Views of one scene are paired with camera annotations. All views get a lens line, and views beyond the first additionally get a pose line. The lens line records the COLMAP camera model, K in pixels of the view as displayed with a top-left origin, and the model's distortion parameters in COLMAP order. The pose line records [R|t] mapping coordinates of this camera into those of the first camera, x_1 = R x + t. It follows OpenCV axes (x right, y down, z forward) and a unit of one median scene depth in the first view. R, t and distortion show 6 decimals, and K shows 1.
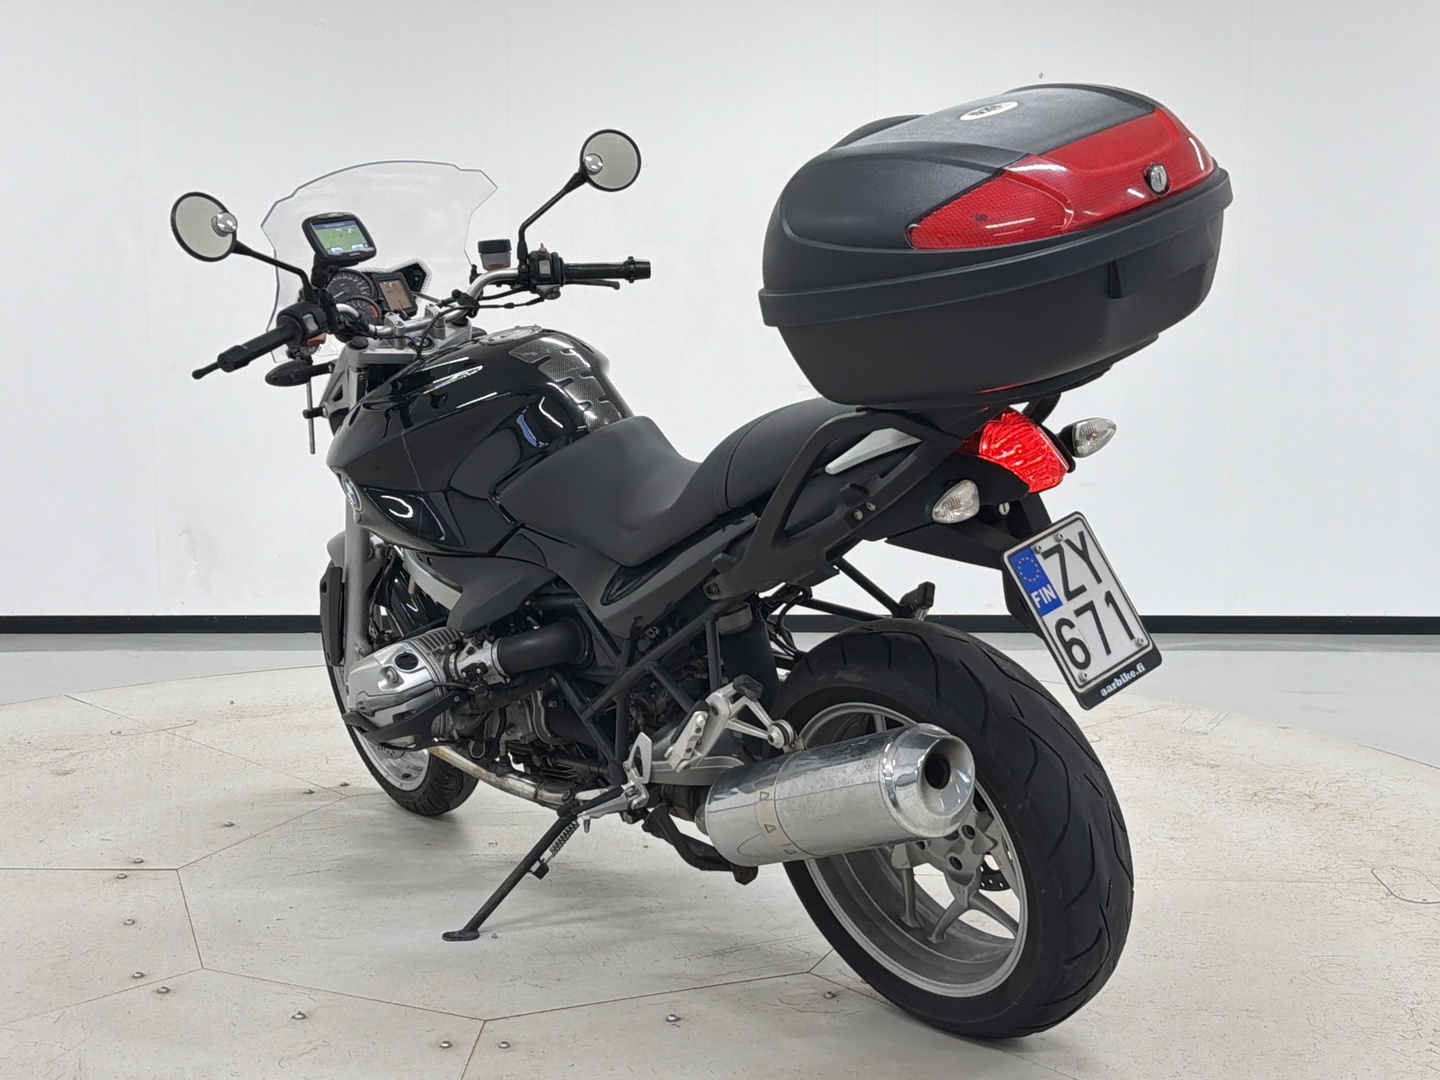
lens RADIAL K [[1836.4, 0, 727.3], [0, 1836.4, 533.7], [0, 0, 1]] dist [0.144226, 0.000000]
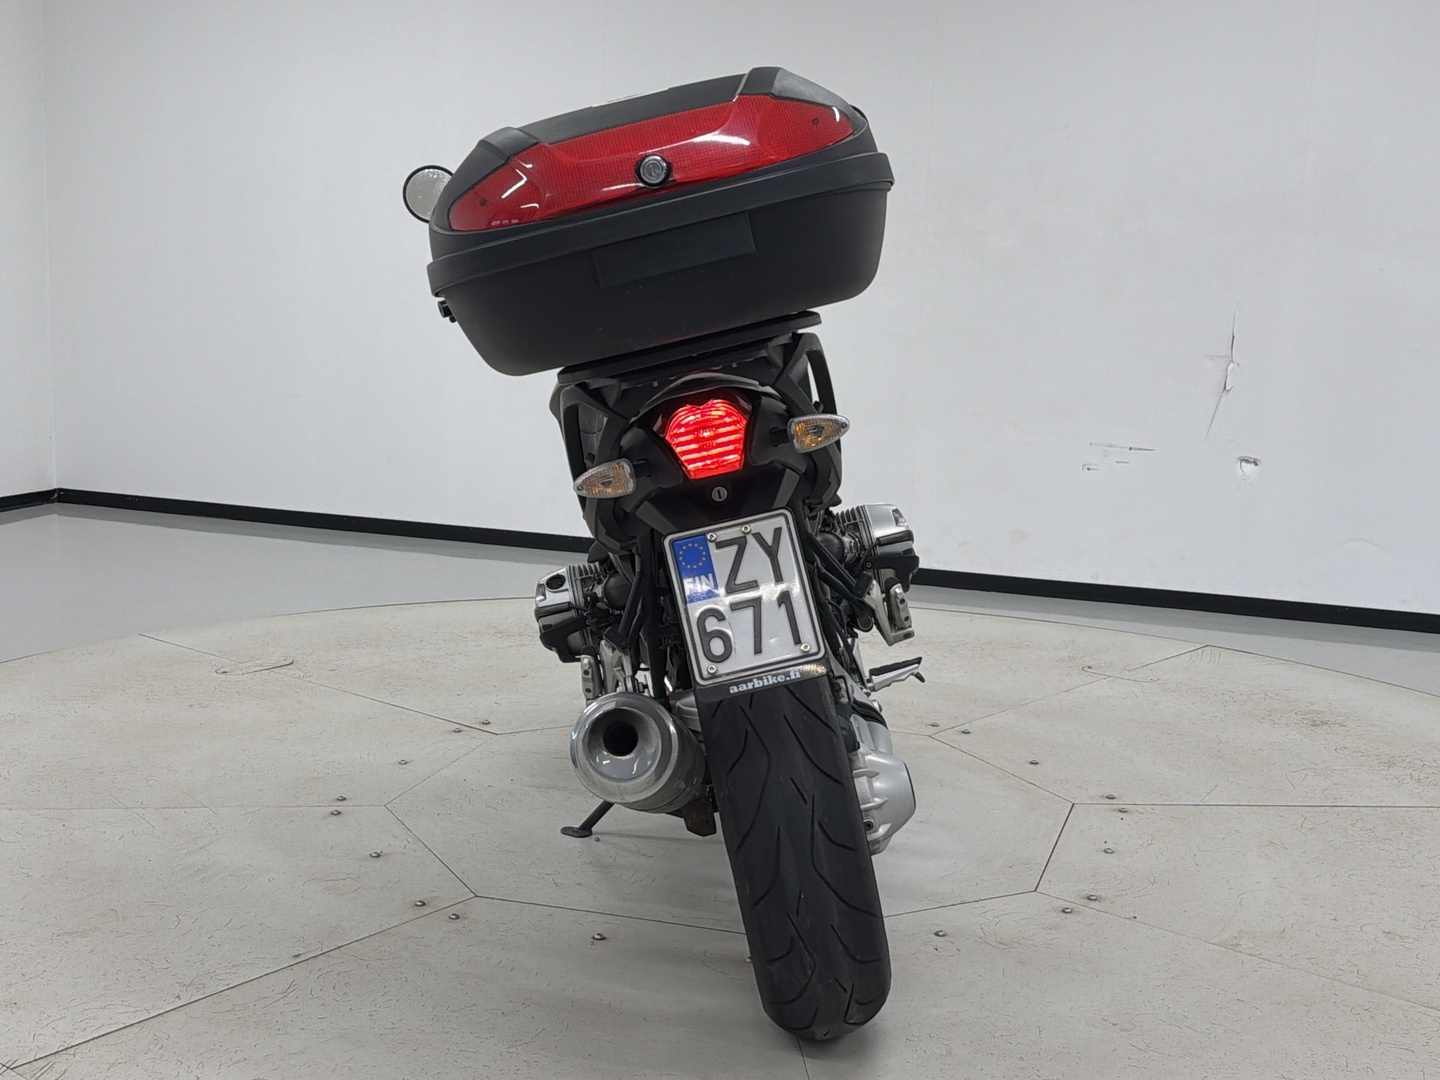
lens RADIAL K [[1836.4, 0, 717.2], [0, 1836.4, 534.8], [0, 0, 1]] dist [0.144226, 0.000000]
pose [[0.795385, 0.127183, -0.592610, 0.757777], [-0.110549, 0.991777, 0.064475, -0.057569], [0.595938, 0.014230, 0.802905, 0.205592]]
